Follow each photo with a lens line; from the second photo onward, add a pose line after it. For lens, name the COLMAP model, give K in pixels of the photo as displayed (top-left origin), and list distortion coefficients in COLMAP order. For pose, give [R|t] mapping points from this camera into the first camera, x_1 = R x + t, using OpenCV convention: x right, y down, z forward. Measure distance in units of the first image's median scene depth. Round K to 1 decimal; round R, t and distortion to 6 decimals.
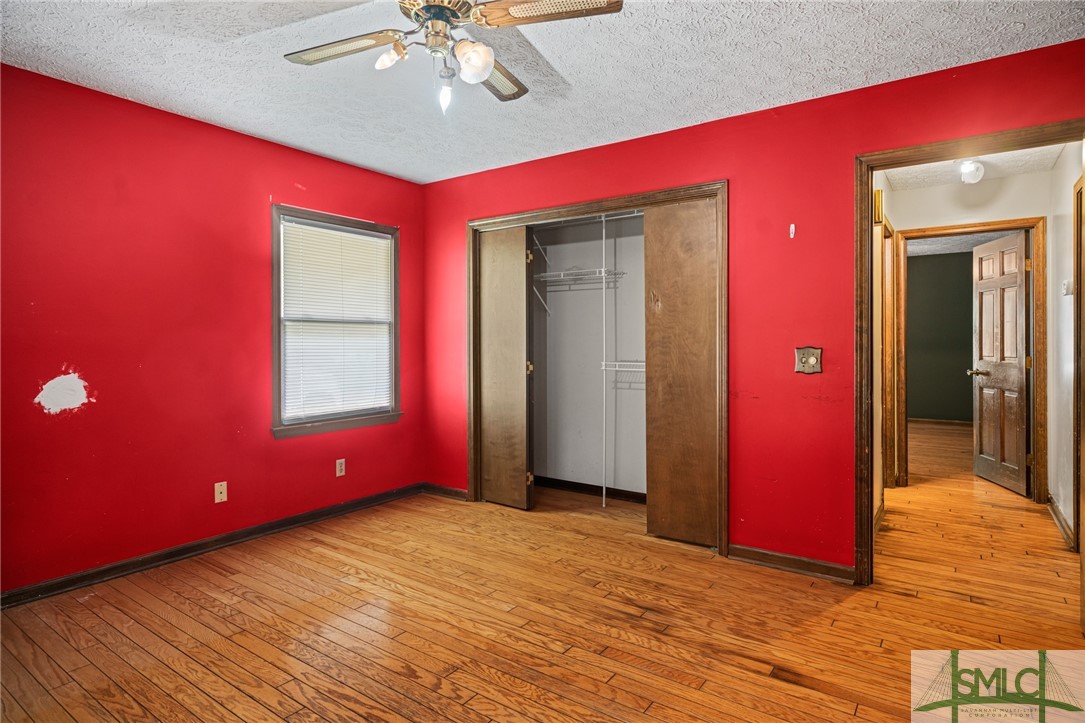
lens RADIAL K [[593.1, 0, 544.1], [0, 593.1, 354.8], [0, 0, 1]] dist [-0.006887, 0.007568]
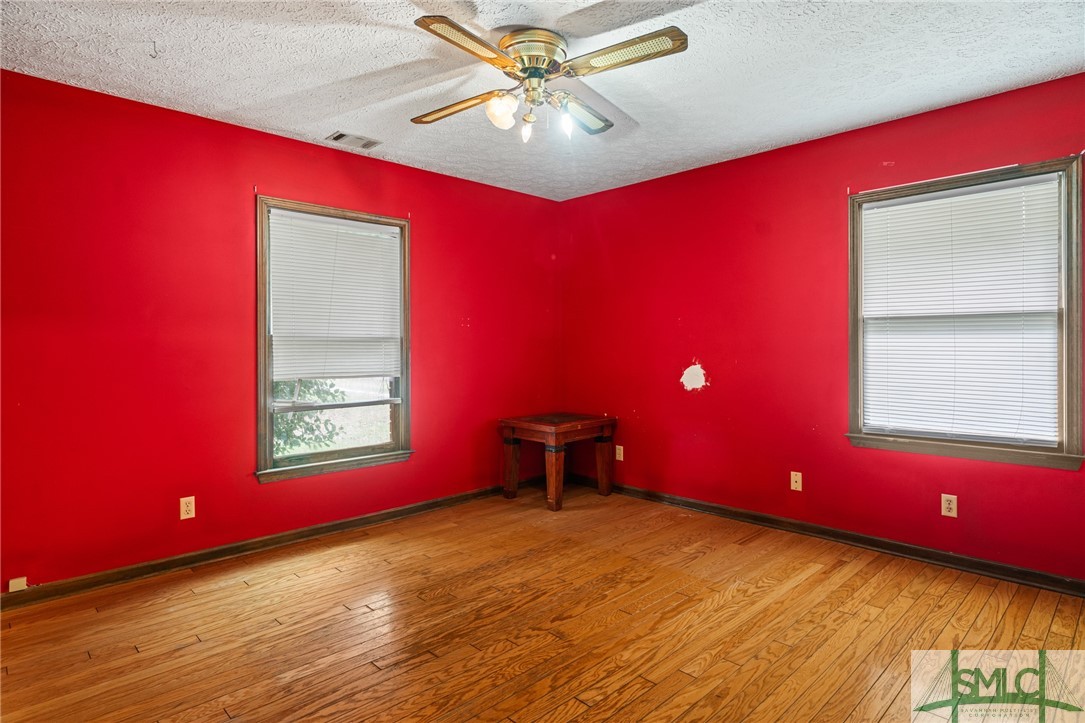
lens RADIAL K [[593.1, 0, 545.7], [0, 593.1, 353.7], [0, 0, 1]] dist [-0.006887, 0.007568]
pose [[-0.182835, 0.016921, -0.982998, 0.717322], [-0.016065, 0.999667, 0.020196, -0.019094], [0.983012, 0.019484, -0.182502, 0.886419]]
